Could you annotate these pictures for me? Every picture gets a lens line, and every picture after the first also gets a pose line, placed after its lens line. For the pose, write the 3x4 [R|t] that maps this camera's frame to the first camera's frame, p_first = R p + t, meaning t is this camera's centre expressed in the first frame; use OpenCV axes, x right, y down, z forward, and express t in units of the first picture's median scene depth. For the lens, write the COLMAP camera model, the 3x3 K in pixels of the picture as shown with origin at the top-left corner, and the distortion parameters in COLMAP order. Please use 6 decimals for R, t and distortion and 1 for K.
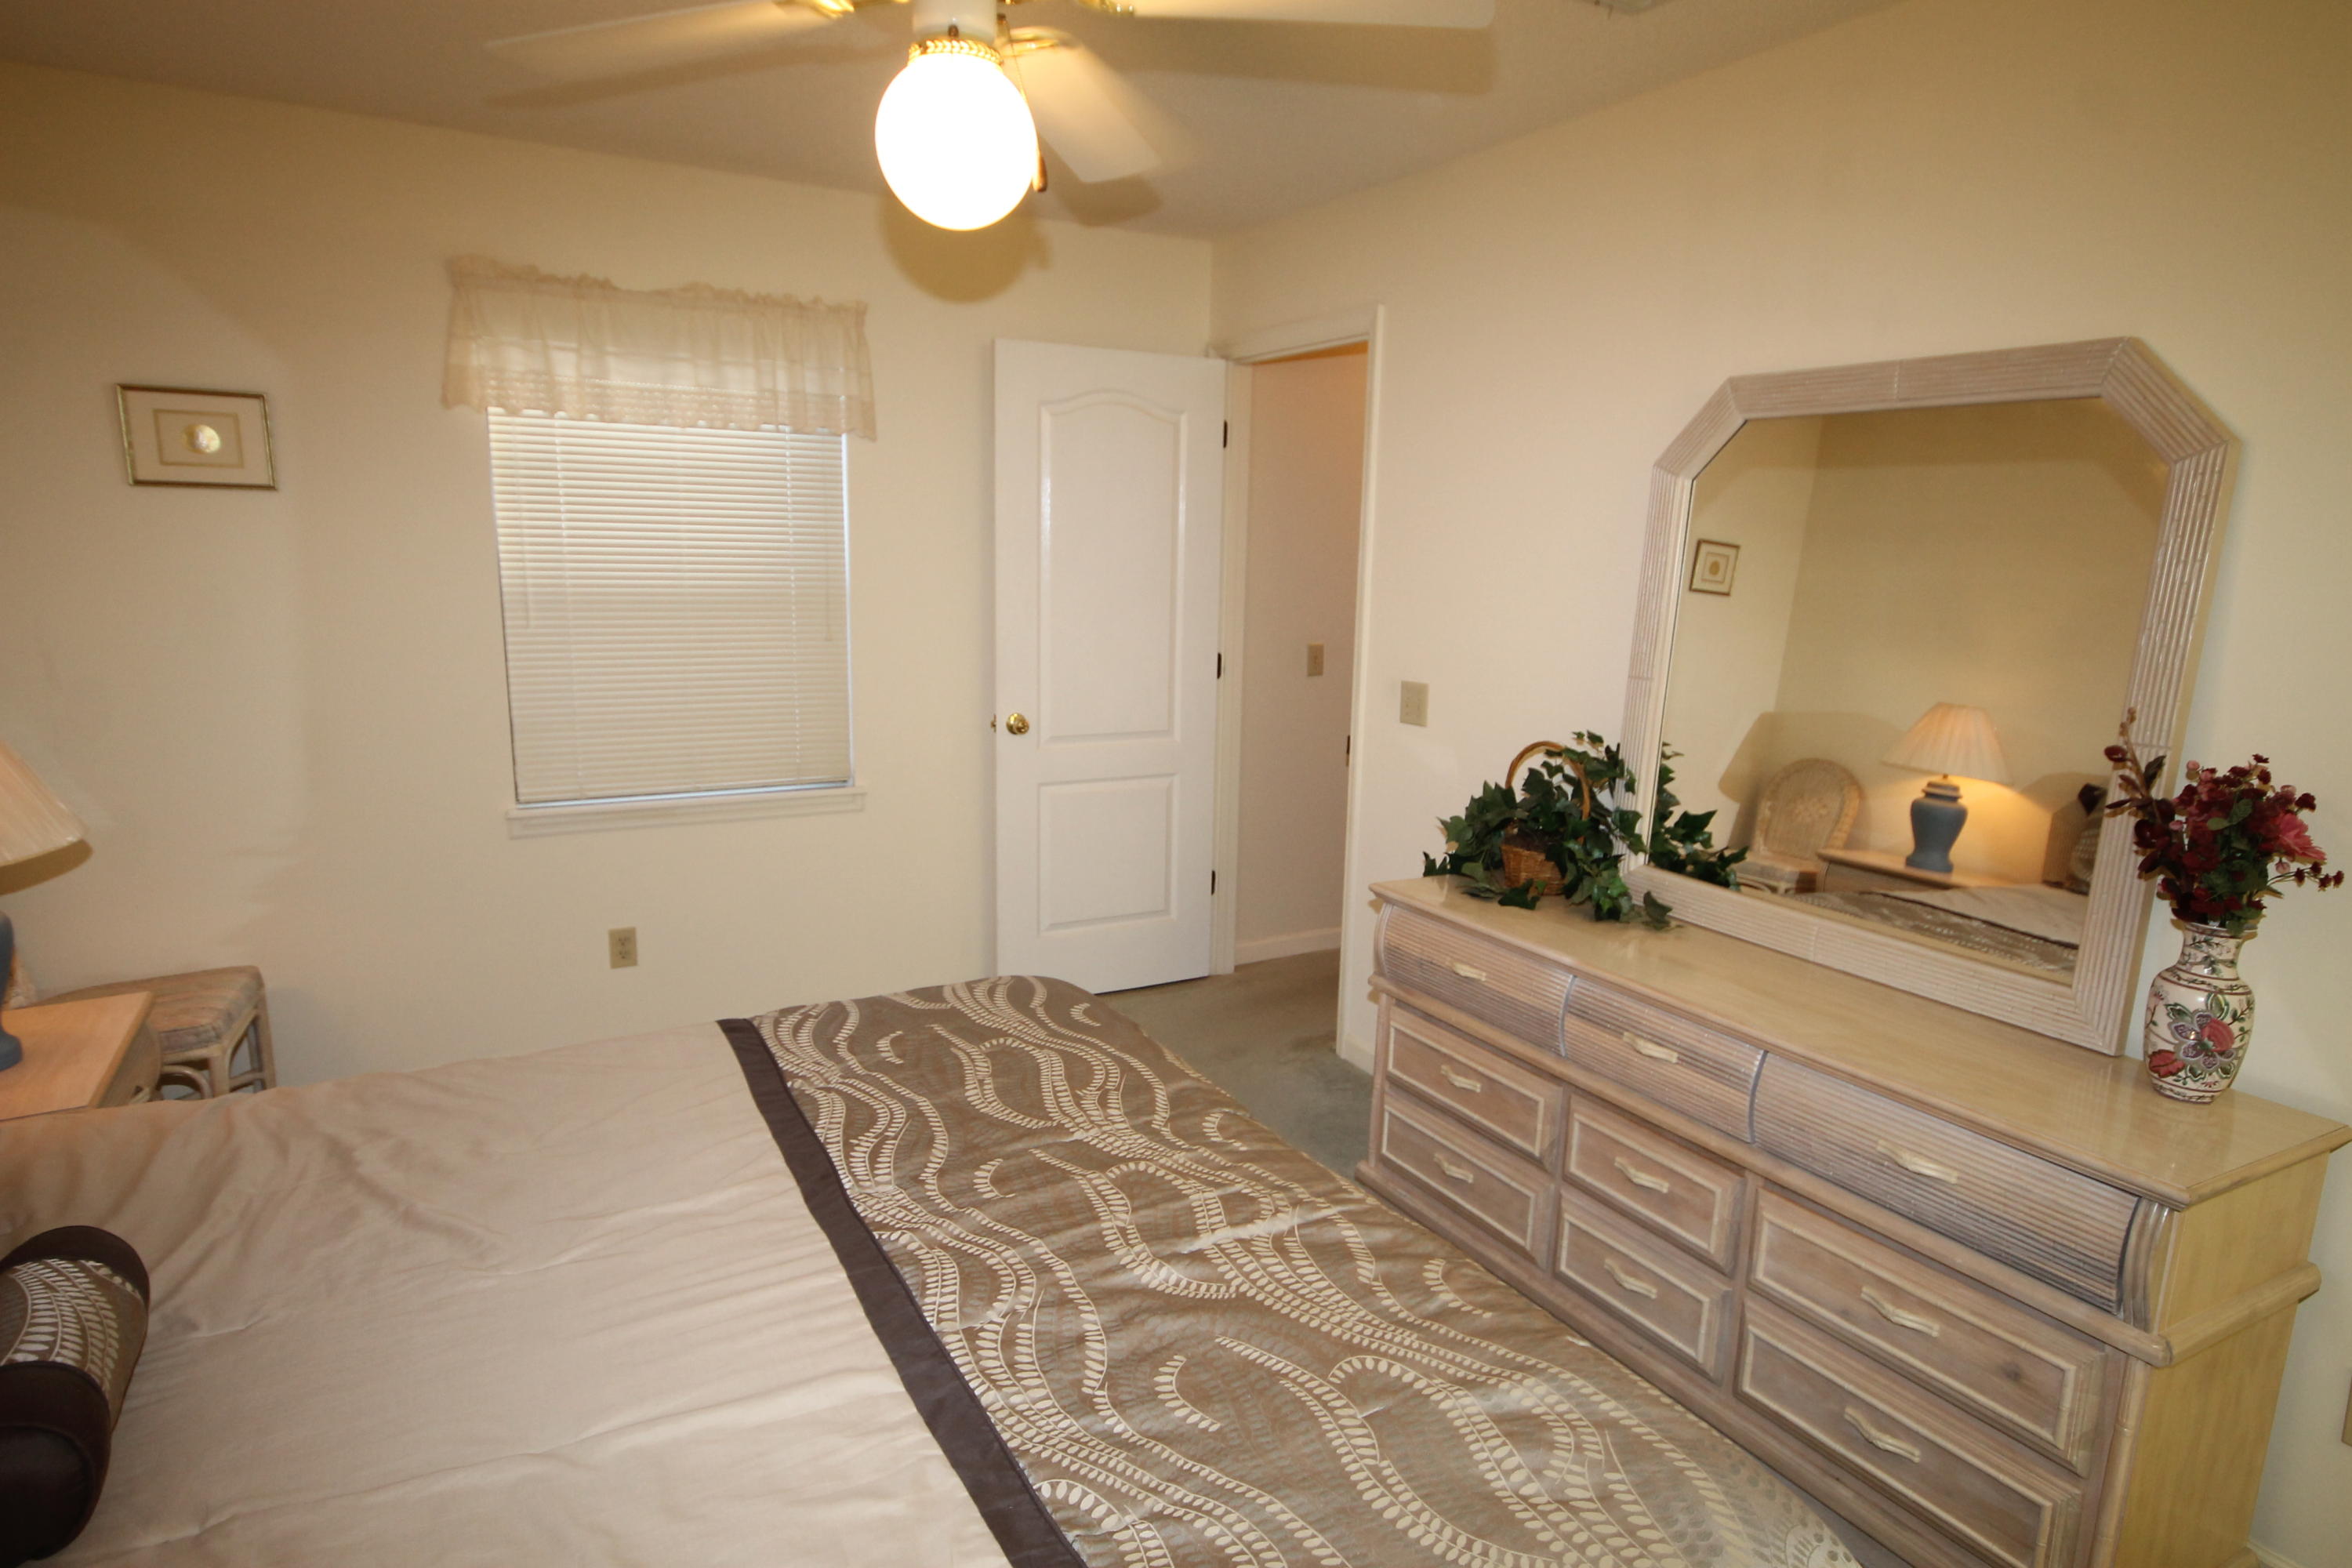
lens RADIAL K [[1348.3, 0, 1175.3], [0, 1348.3, 798.6], [0, 0, 1]] dist [0.005985, 0.005379]
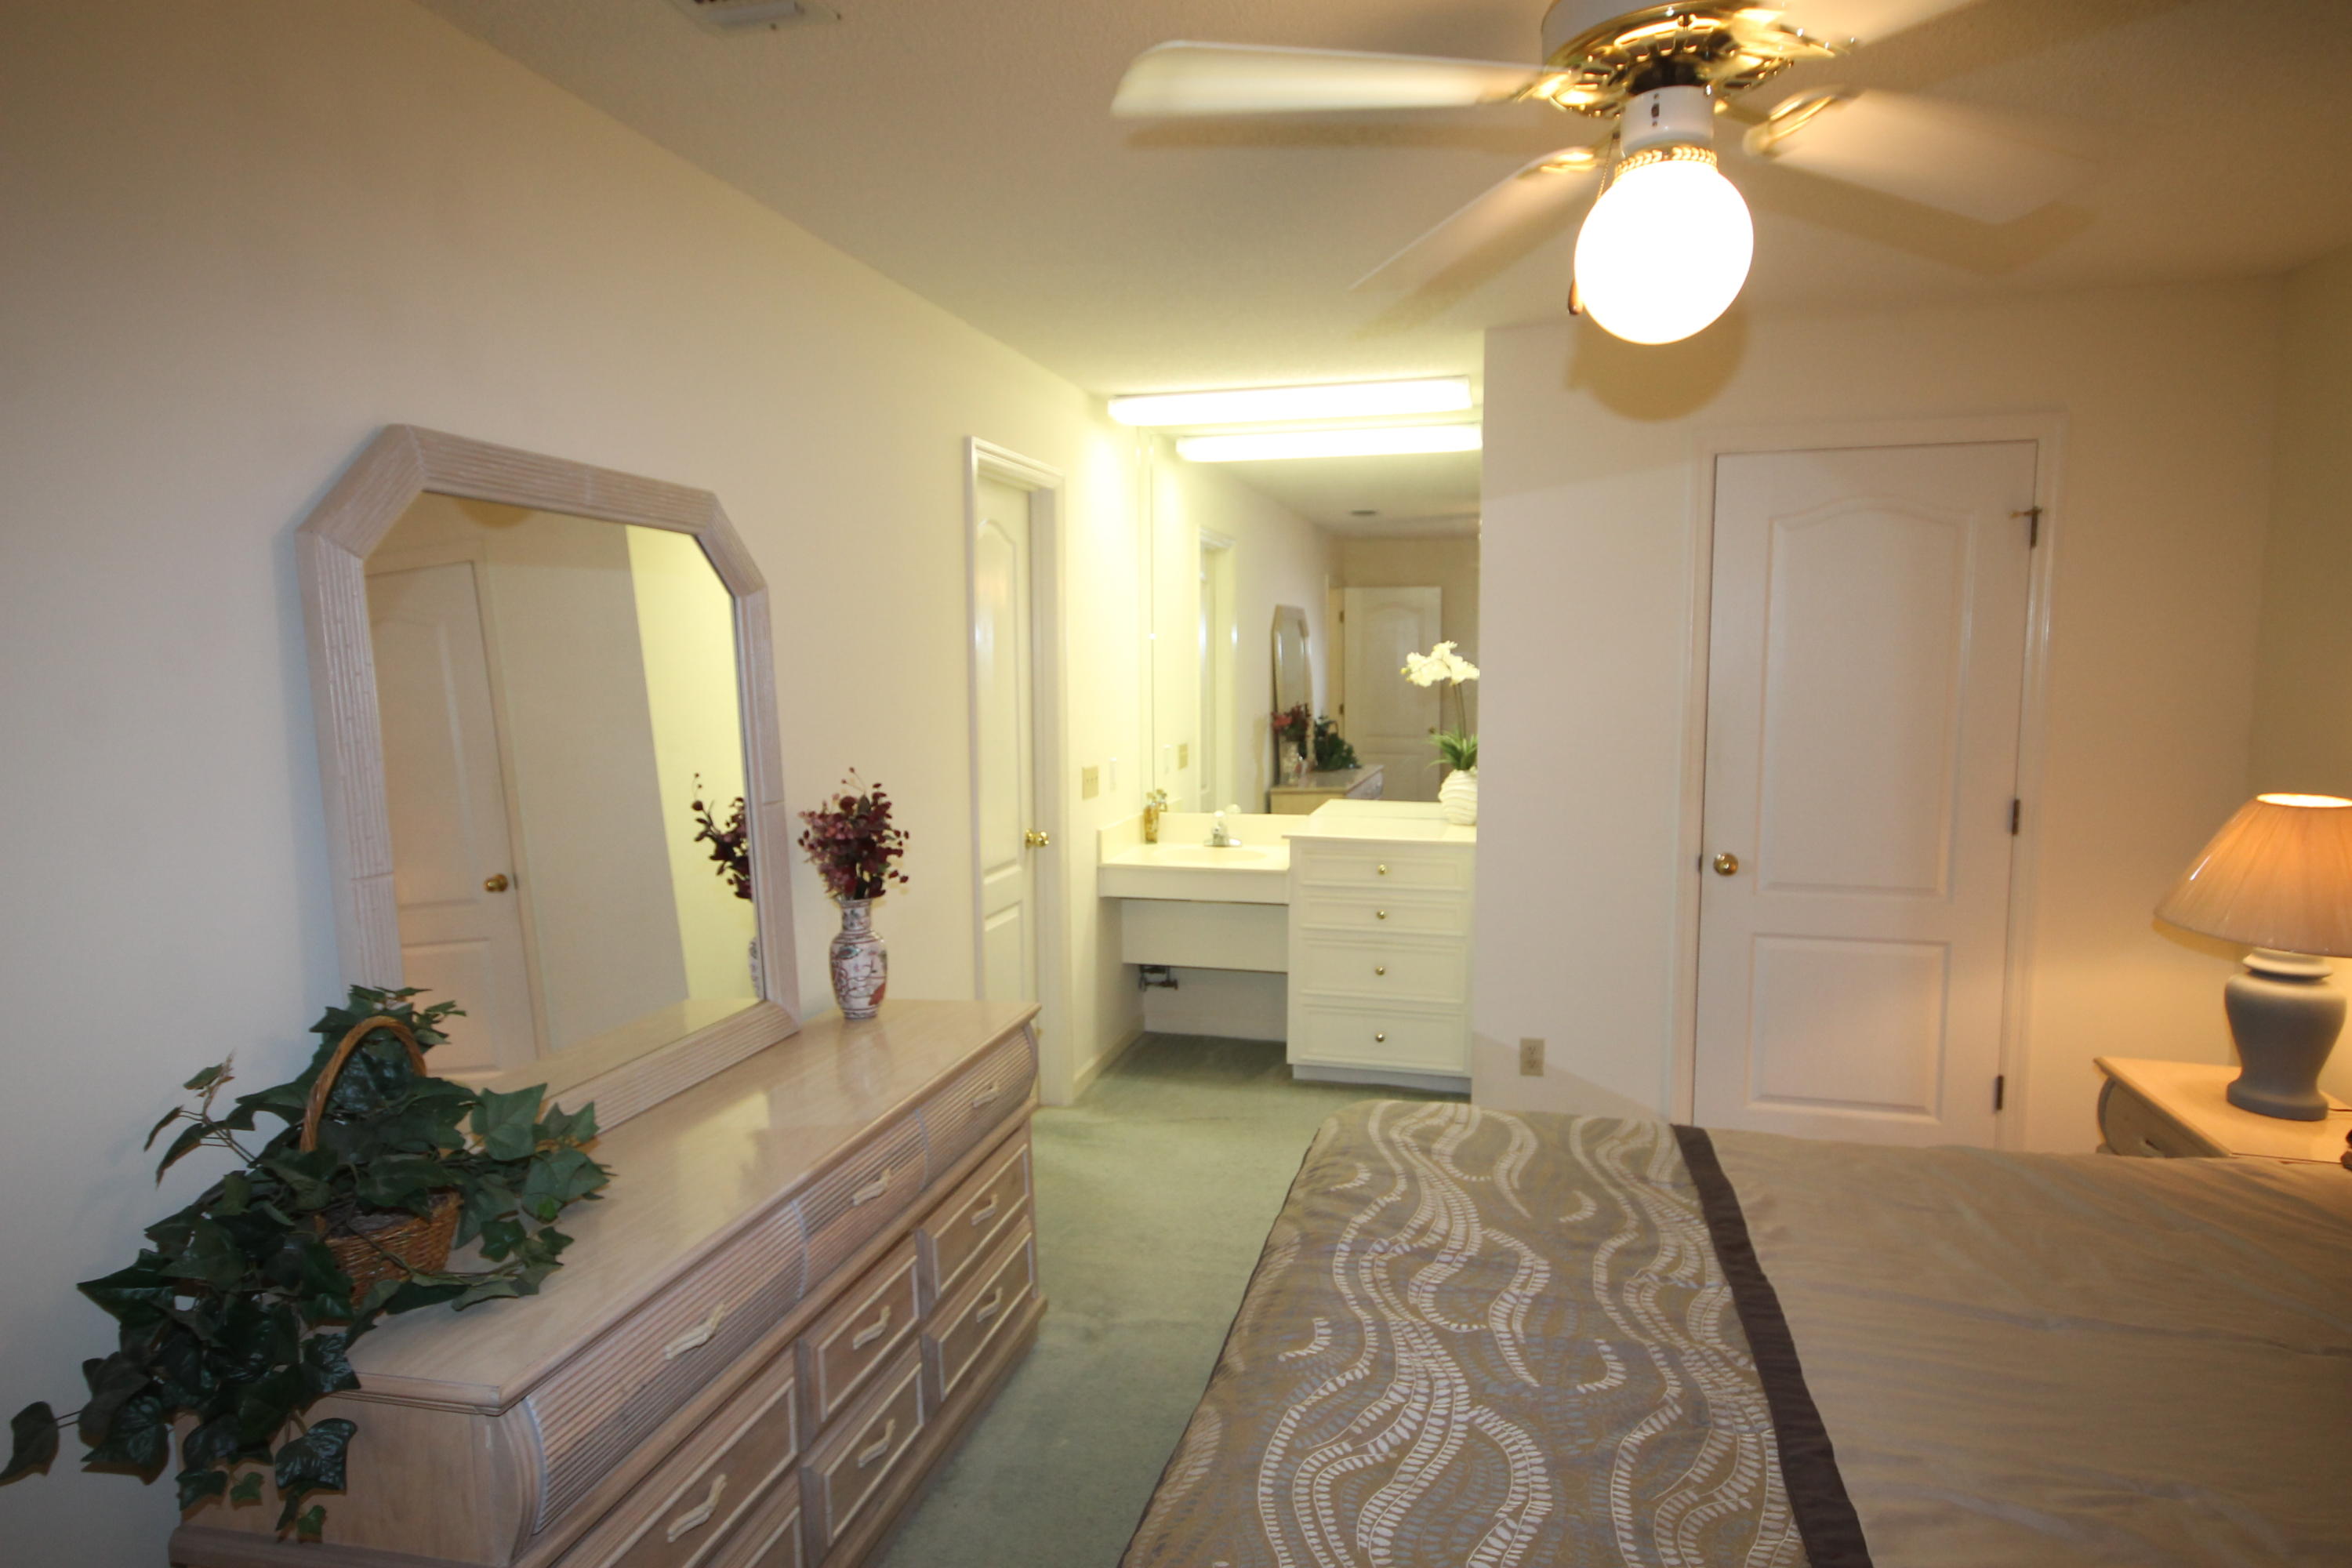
lens RADIAL K [[1311.2, 0, 1203.6], [0, 1311.2, 780.7], [0, 0, 1]] dist [0.005143, 0.004167]
pose [[-0.731819, -0.080799, 0.676693, -0.398571], [0.122454, 0.961196, 0.247200, -0.274821], [-0.670408, 0.263769, -0.693527, 1.339335]]
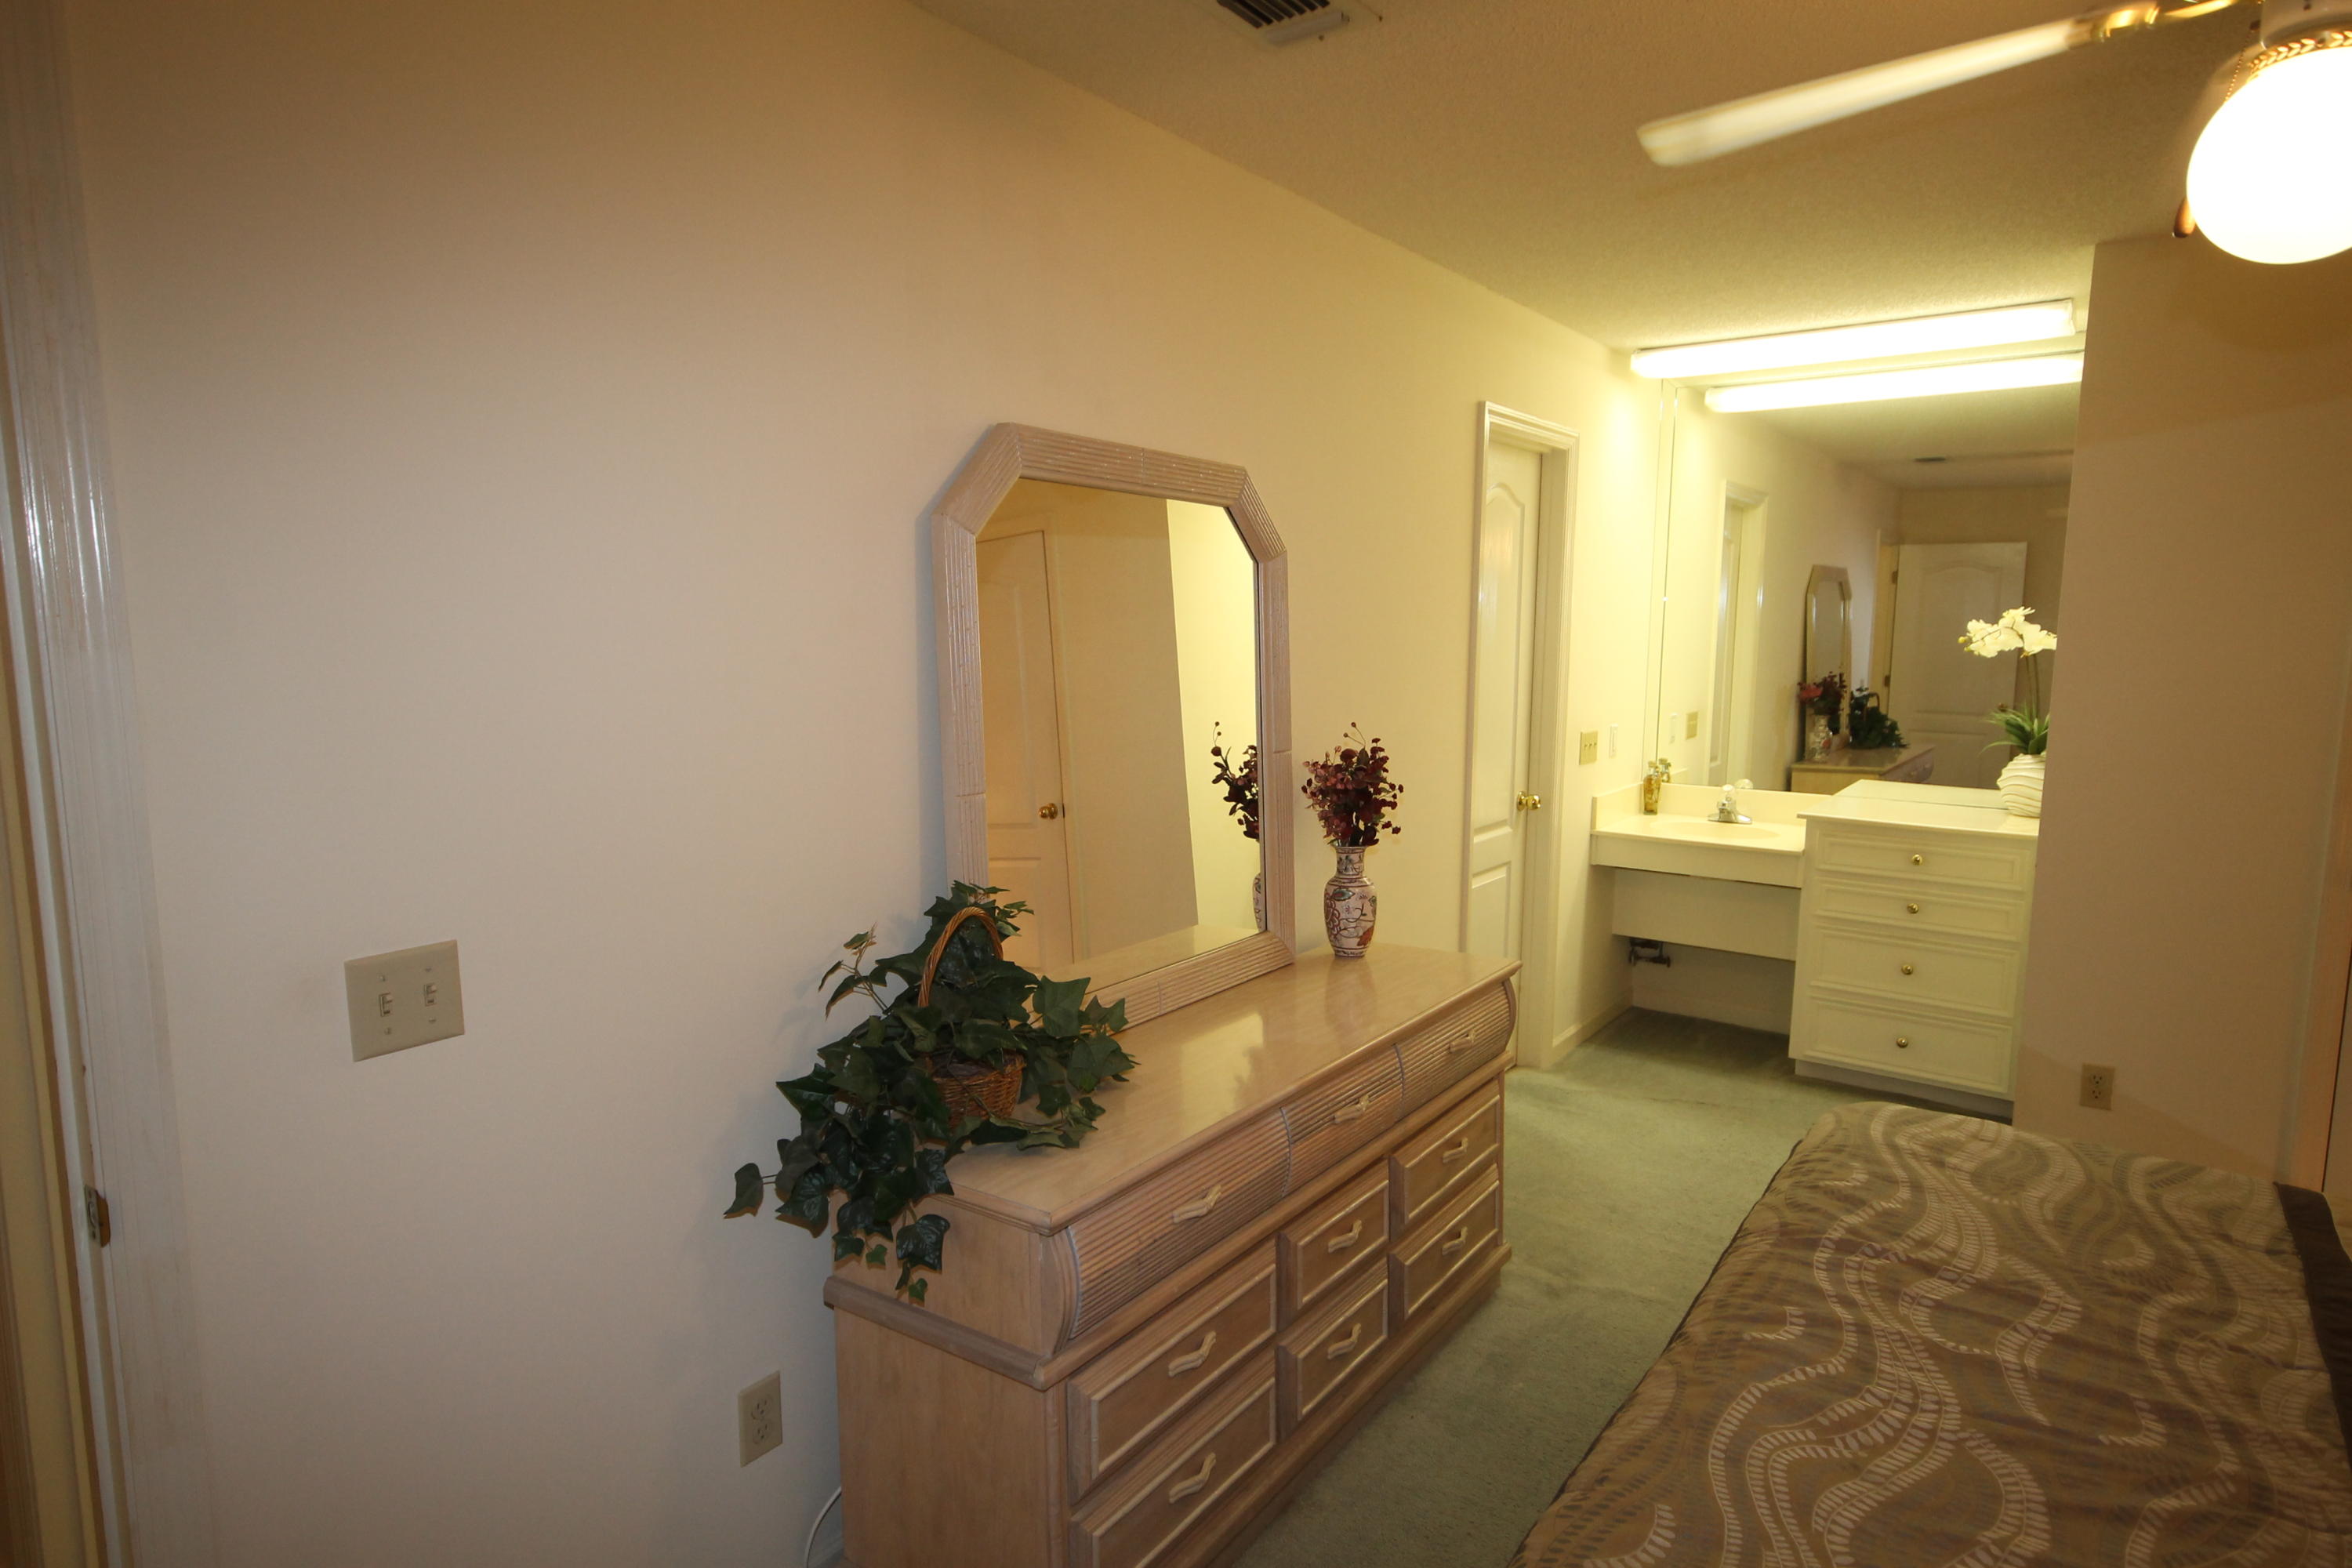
lens RADIAL K [[1348.3, 0, 1175.3], [0, 1348.3, 798.6], [0, 0, 1]] dist [0.005985, 0.005379]
pose [[-0.414587, -0.145566, 0.898292, -0.453116], [0.162935, 0.959298, 0.230651, -0.286182], [-0.895304, 0.241988, -0.373994, 1.374149]]
